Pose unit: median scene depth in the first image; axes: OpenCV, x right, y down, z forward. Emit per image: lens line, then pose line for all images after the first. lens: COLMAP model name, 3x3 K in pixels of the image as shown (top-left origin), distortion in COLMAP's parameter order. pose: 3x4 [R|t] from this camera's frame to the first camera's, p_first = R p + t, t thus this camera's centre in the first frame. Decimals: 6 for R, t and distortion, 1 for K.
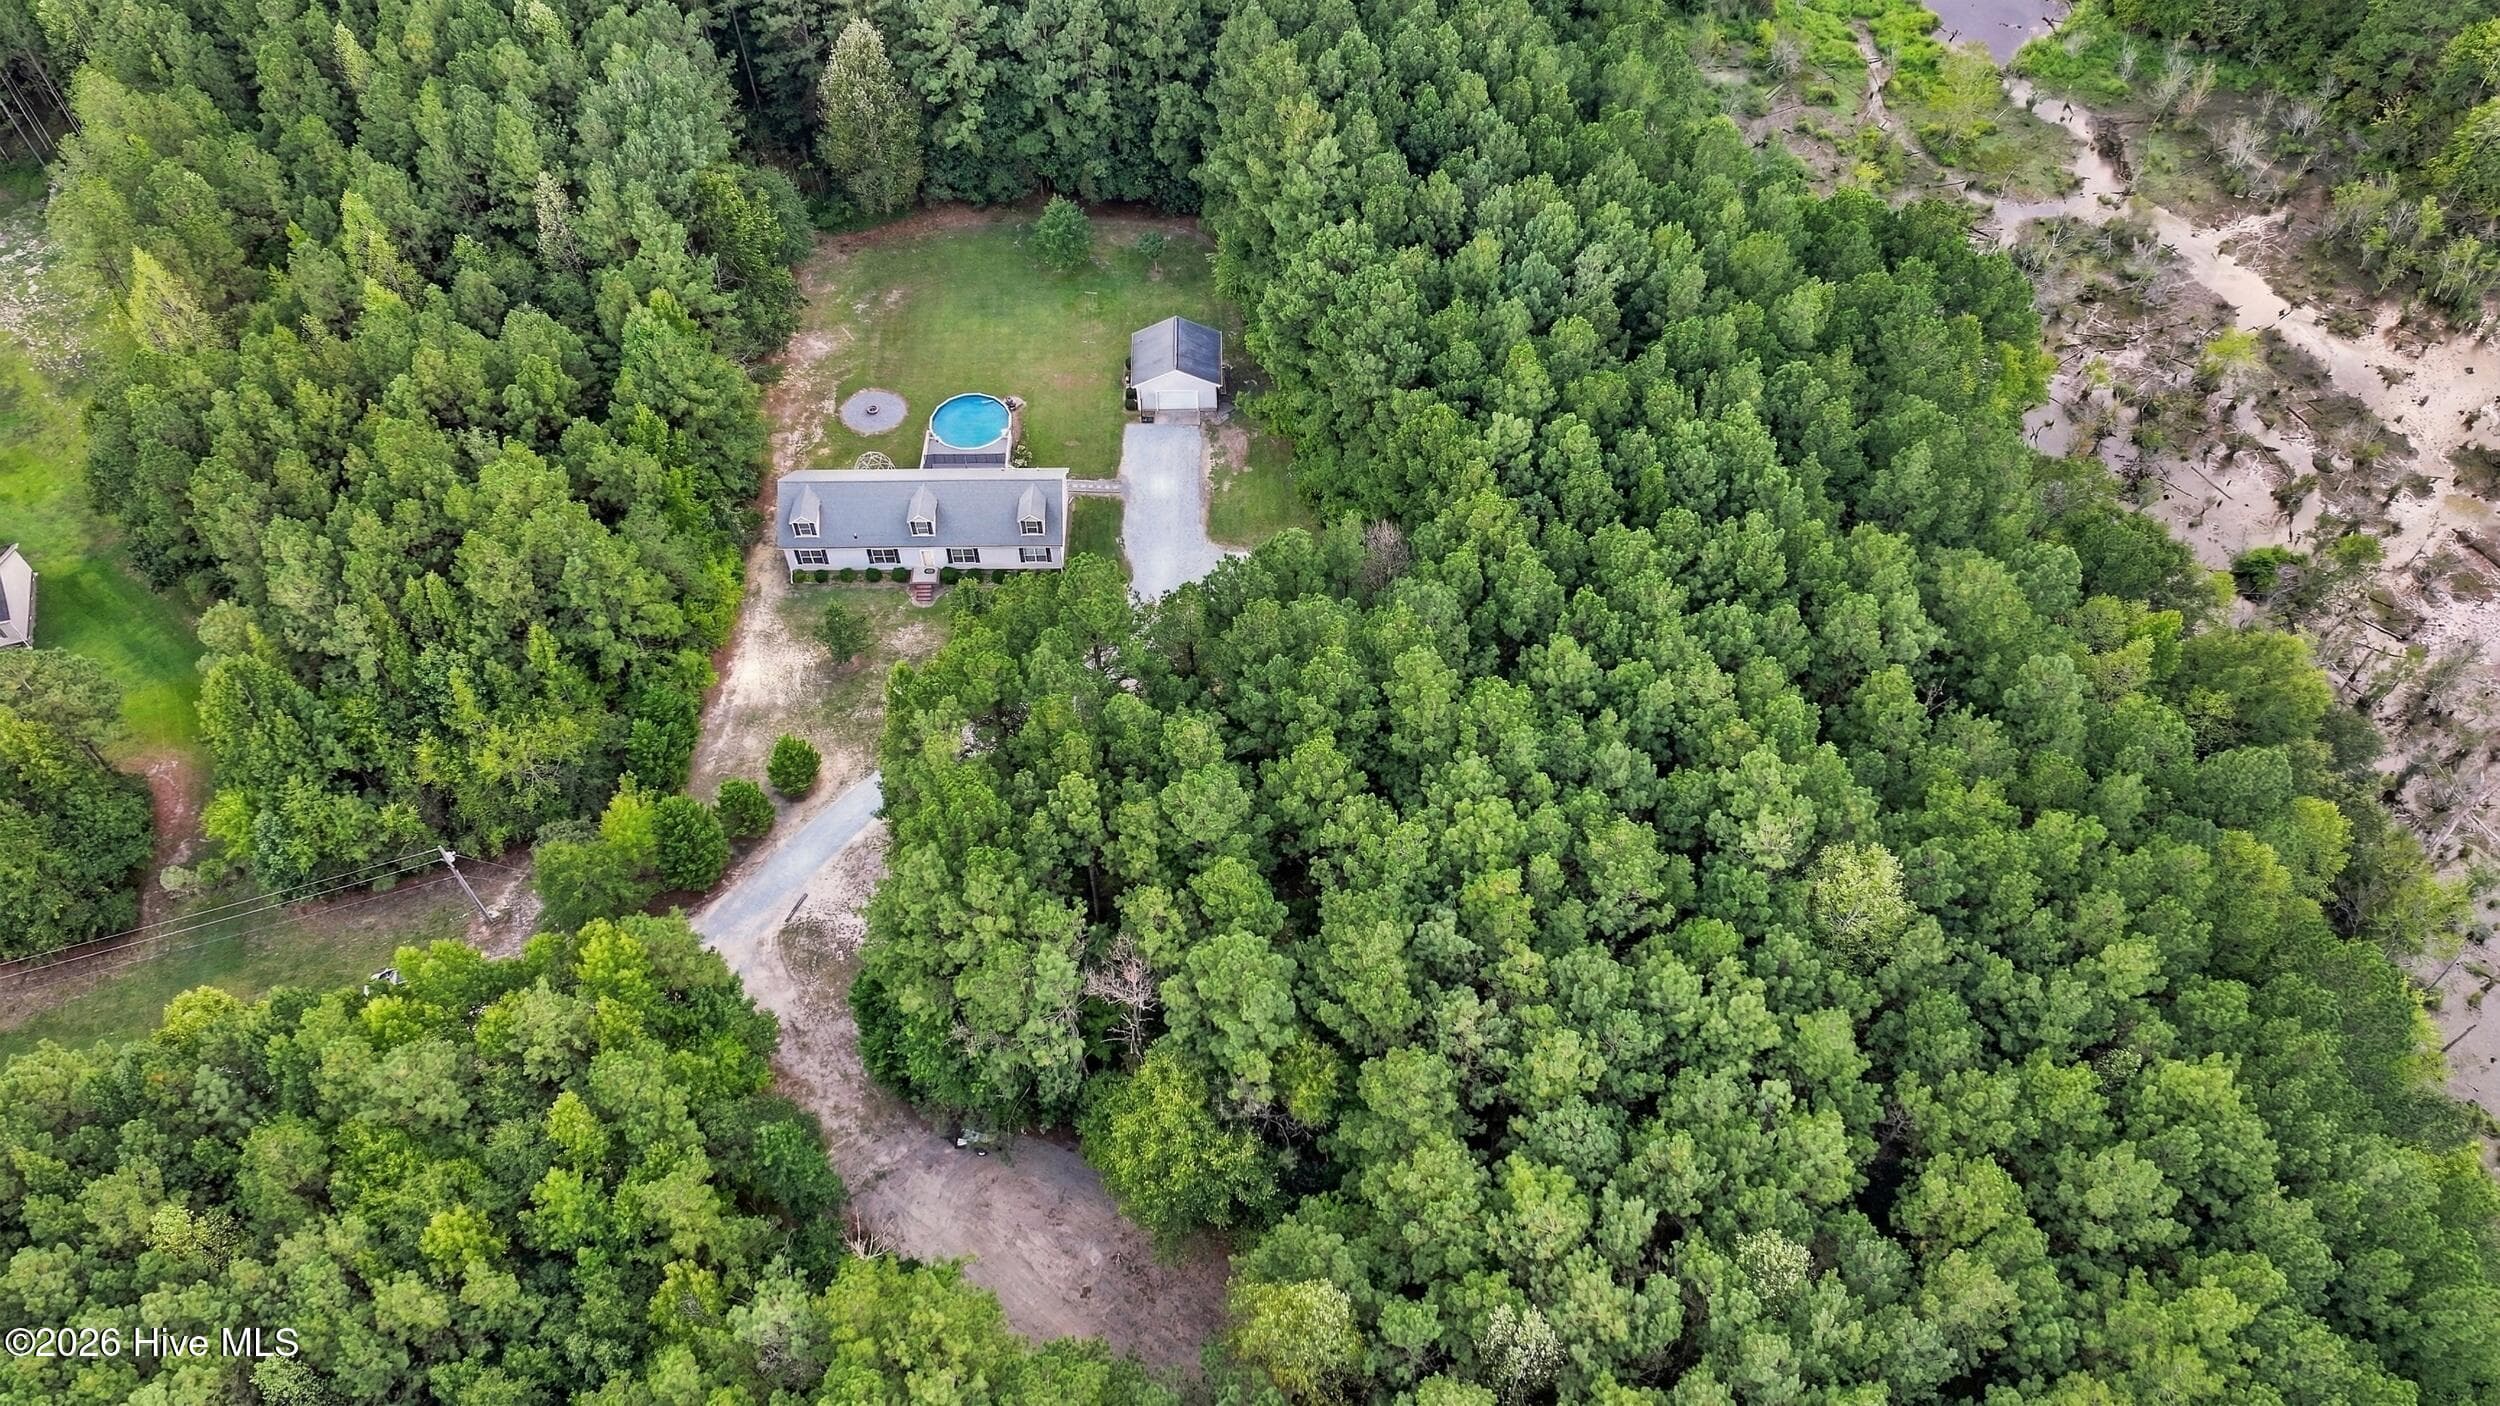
lens RADIAL K [[1782.2, 0, 1250.0], [0, 1782.2, 703.0], [0, 0, 1]] dist [0.002560, -0.001514]
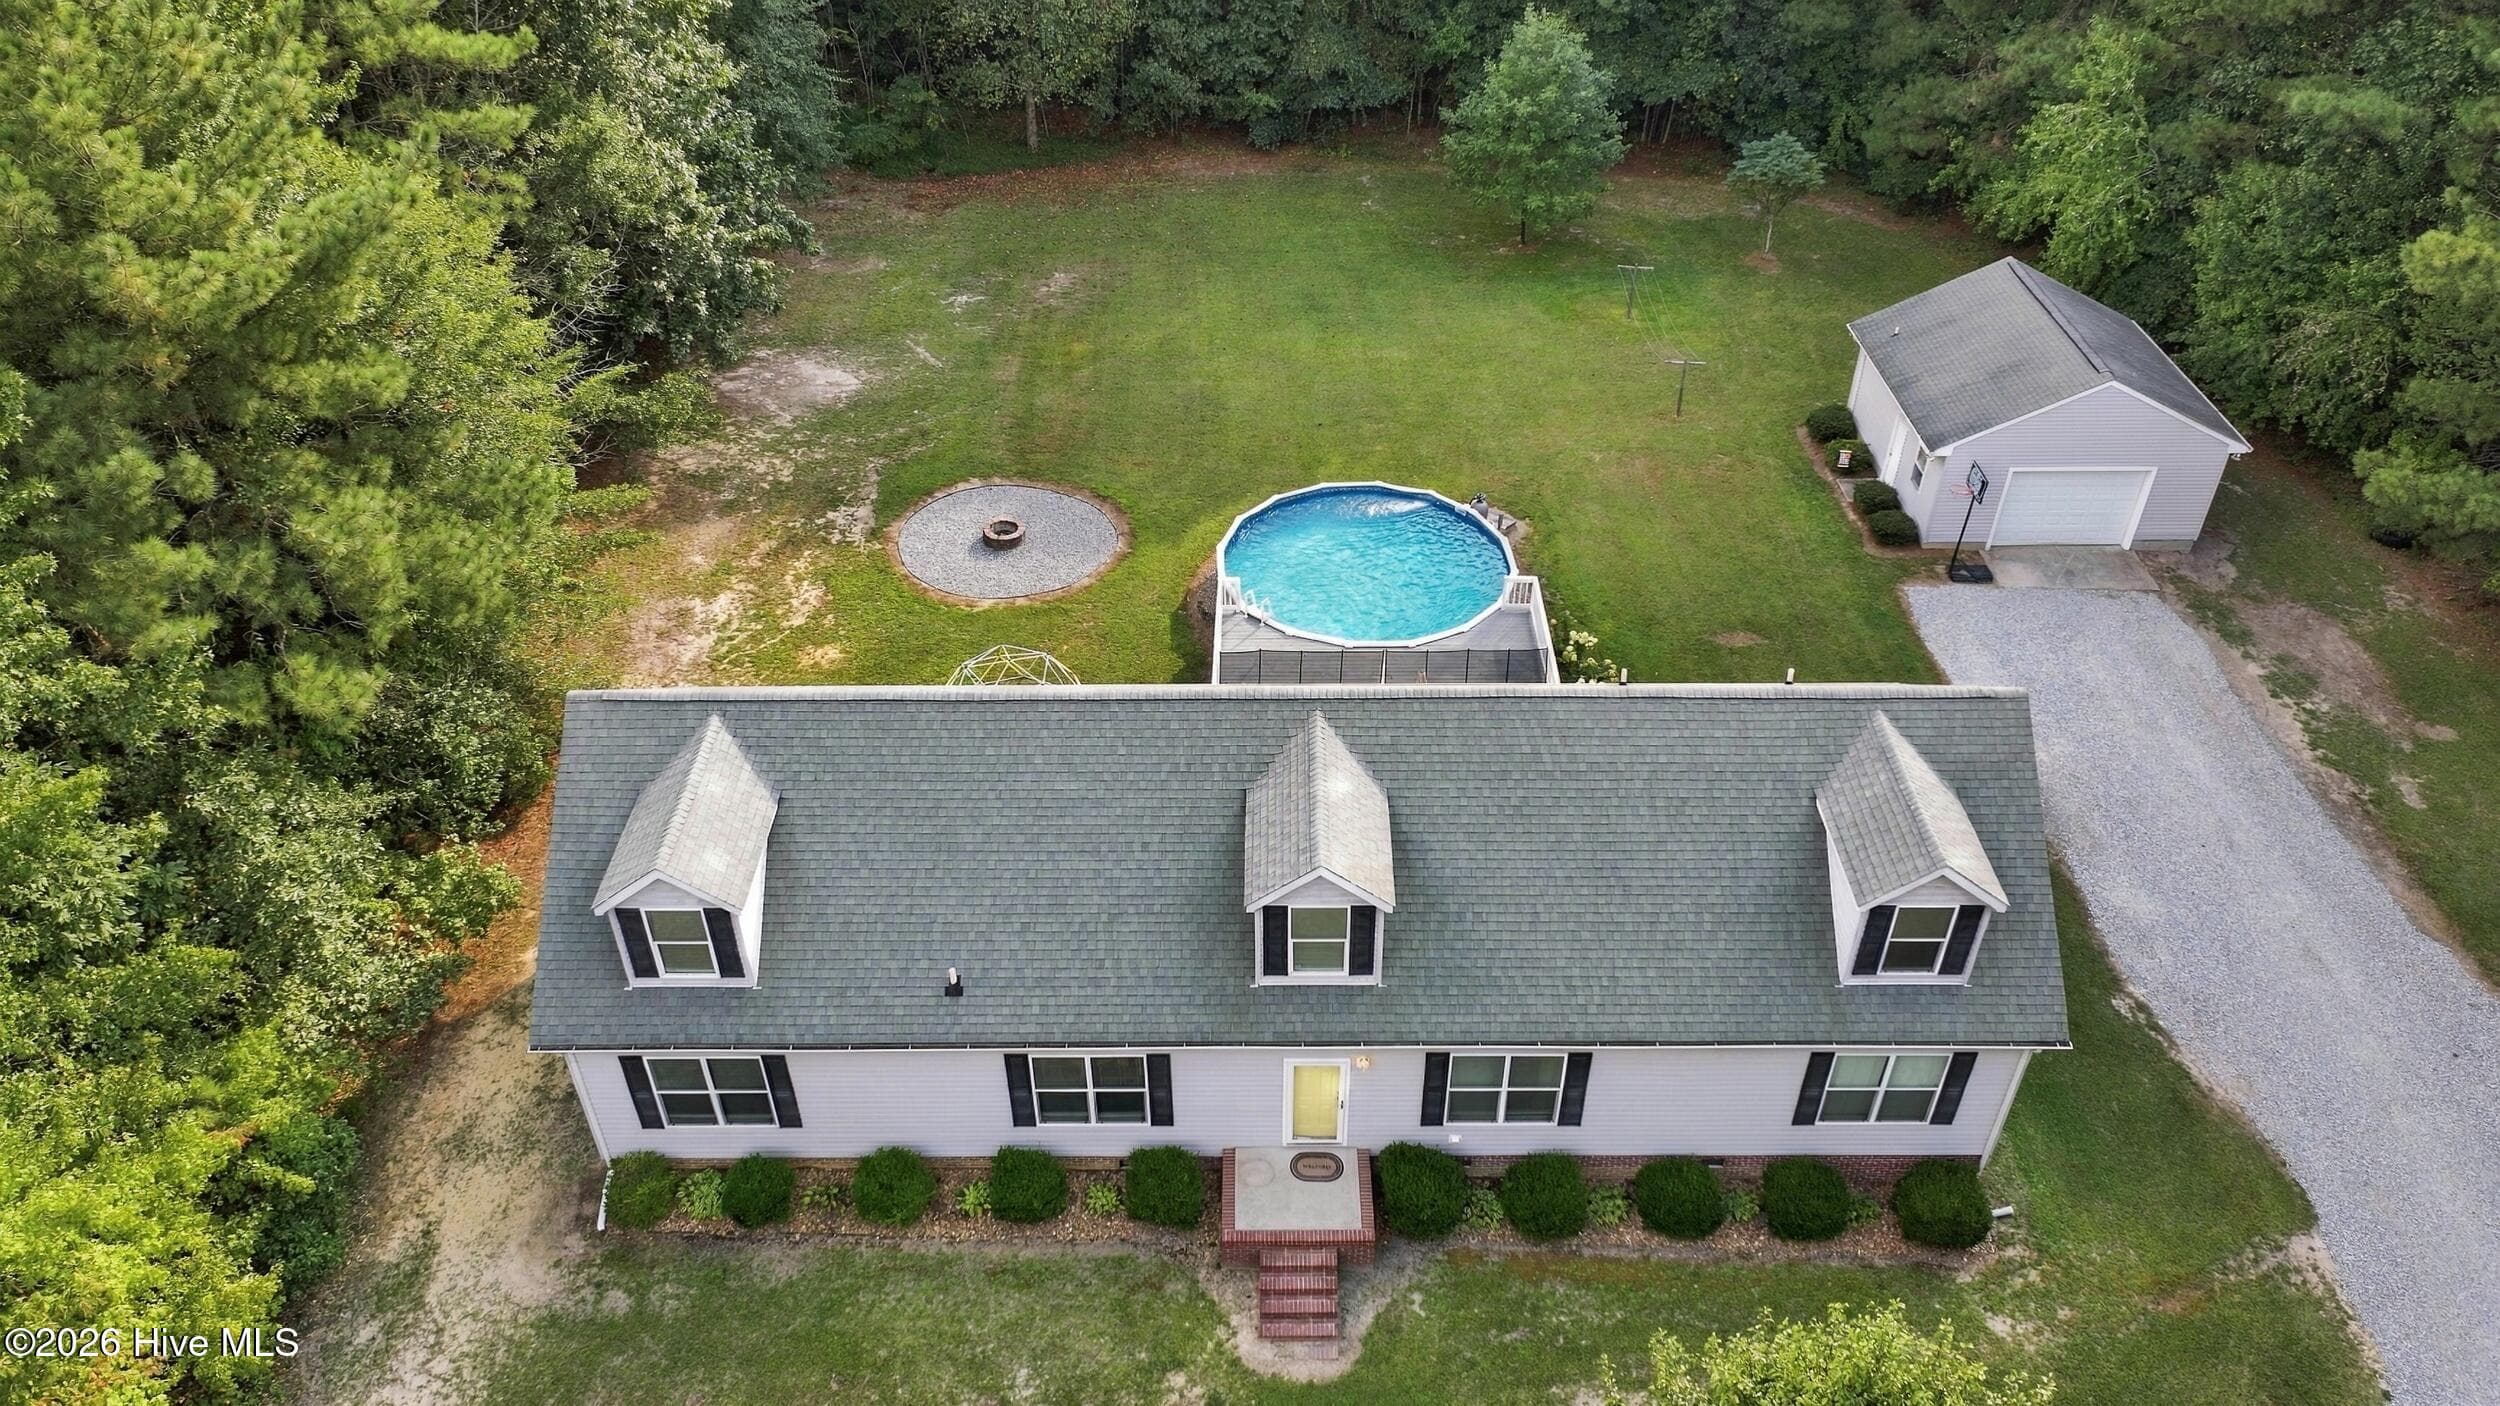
lens RADIAL K [[1782.2, 0, 1250.0], [0, 1782.2, 703.0], [0, 0, 1]] dist [0.002560, -0.001514]
pose [[0.999958, 0.005713, -0.007201, -0.180250], [-0.007296, 0.969835, -0.243655, -0.073250], [0.005592, 0.243697, 0.969835, 0.774691]]
